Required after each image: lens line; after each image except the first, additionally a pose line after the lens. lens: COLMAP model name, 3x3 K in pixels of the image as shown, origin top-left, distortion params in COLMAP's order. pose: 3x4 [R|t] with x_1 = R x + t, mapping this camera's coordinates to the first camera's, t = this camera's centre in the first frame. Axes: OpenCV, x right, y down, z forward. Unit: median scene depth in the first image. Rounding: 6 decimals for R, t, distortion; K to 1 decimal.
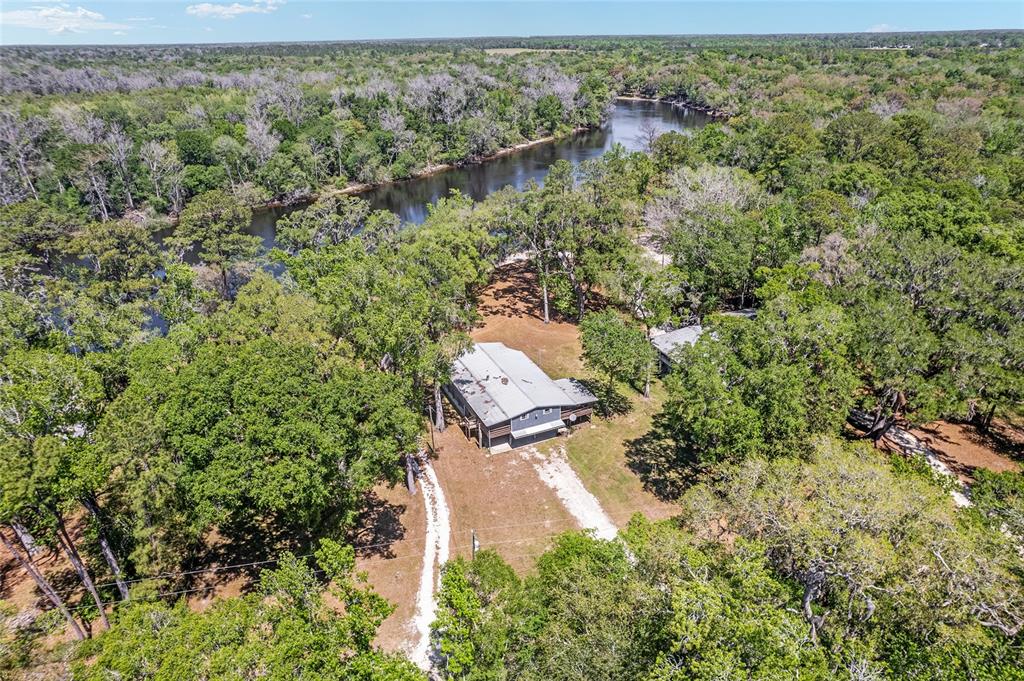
lens RADIAL K [[654.4, 0, 515.6], [0, 654.4, 362.0], [0, 0, 1]] dist [-0.052101, 0.000610]
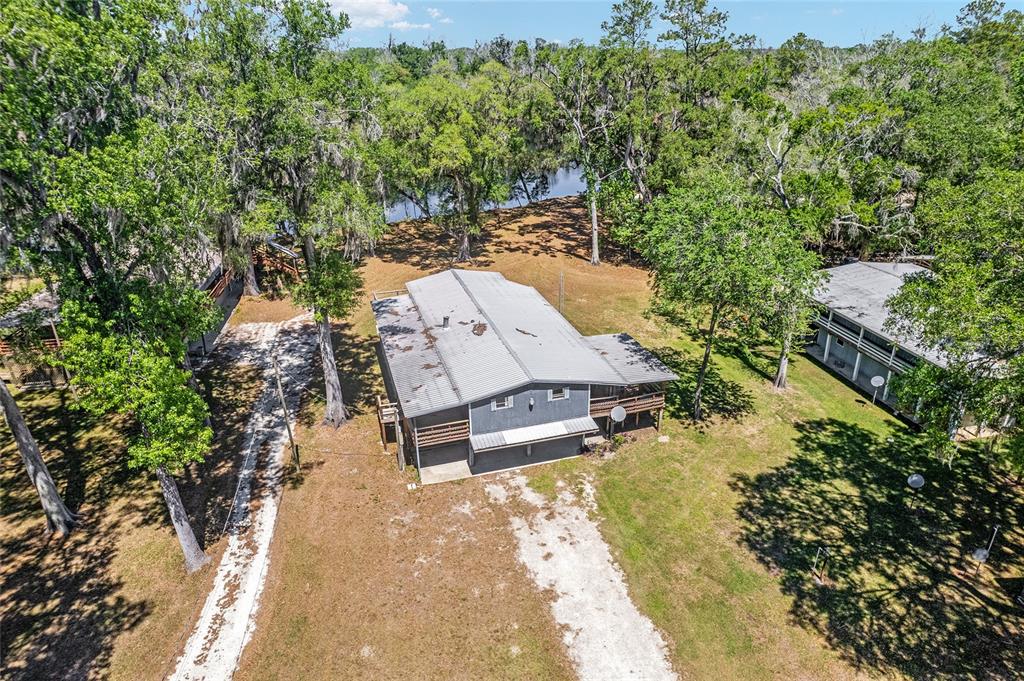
lens RADIAL K [[654.4, 0, 515.6], [0, 654.4, 362.0], [0, 0, 1]] dist [-0.052101, 0.000610]
pose [[0.992057, 0.061571, -0.109692, 0.065499], [-0.064007, 0.997772, -0.018820, 0.062568], [0.108289, 0.025692, 0.993787, 0.555628]]
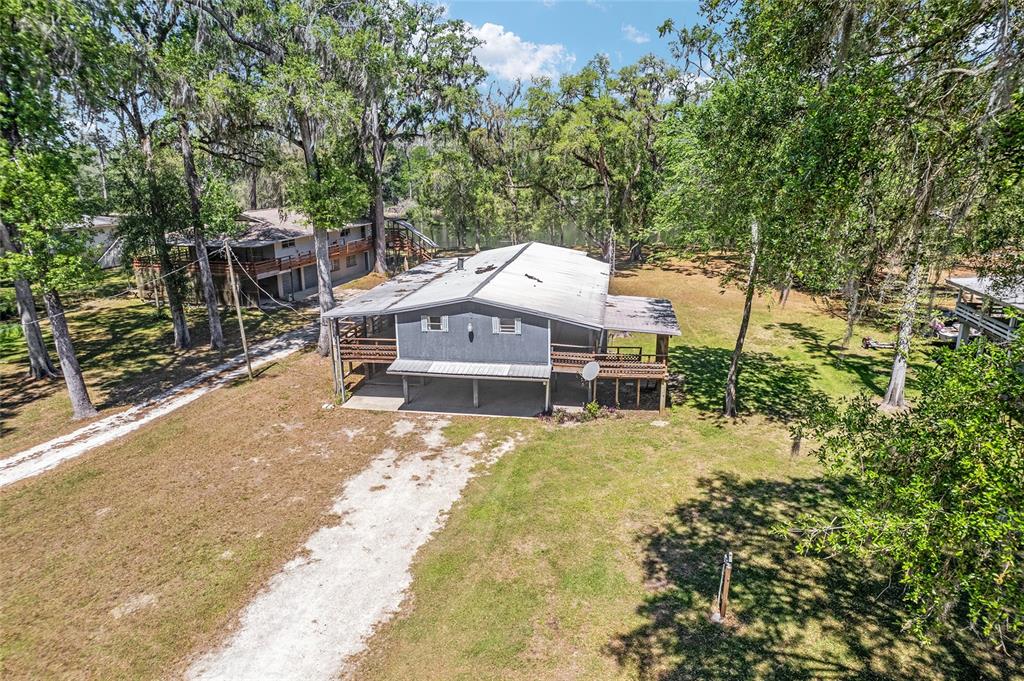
lens RADIAL K [[654.4, 0, 515.6], [0, 654.4, 362.0], [0, 0, 1]] dist [-0.052101, 0.000610]
pose [[0.833531, 0.173006, -0.524685, 0.230202], [-0.259887, 0.960851, -0.096040, 0.122528], [0.487529, 0.216412, 0.845861, 0.705461]]
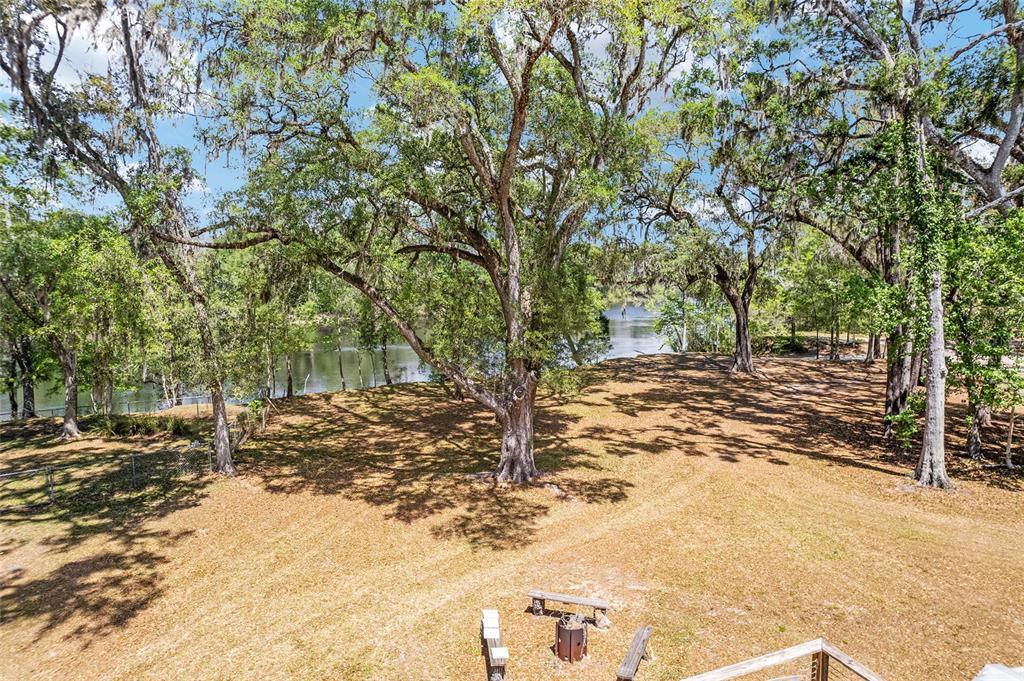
lens RADIAL K [[654.4, 0, 515.6], [0, 654.4, 362.0], [0, 0, 1]] dist [-0.052101, 0.000610]
pose [[0.999371, 0.022398, -0.027492, -0.105275], [-0.030284, 0.942403, -0.333105, -0.038653], [0.018448, 0.333728, 0.942489, 1.125326]]
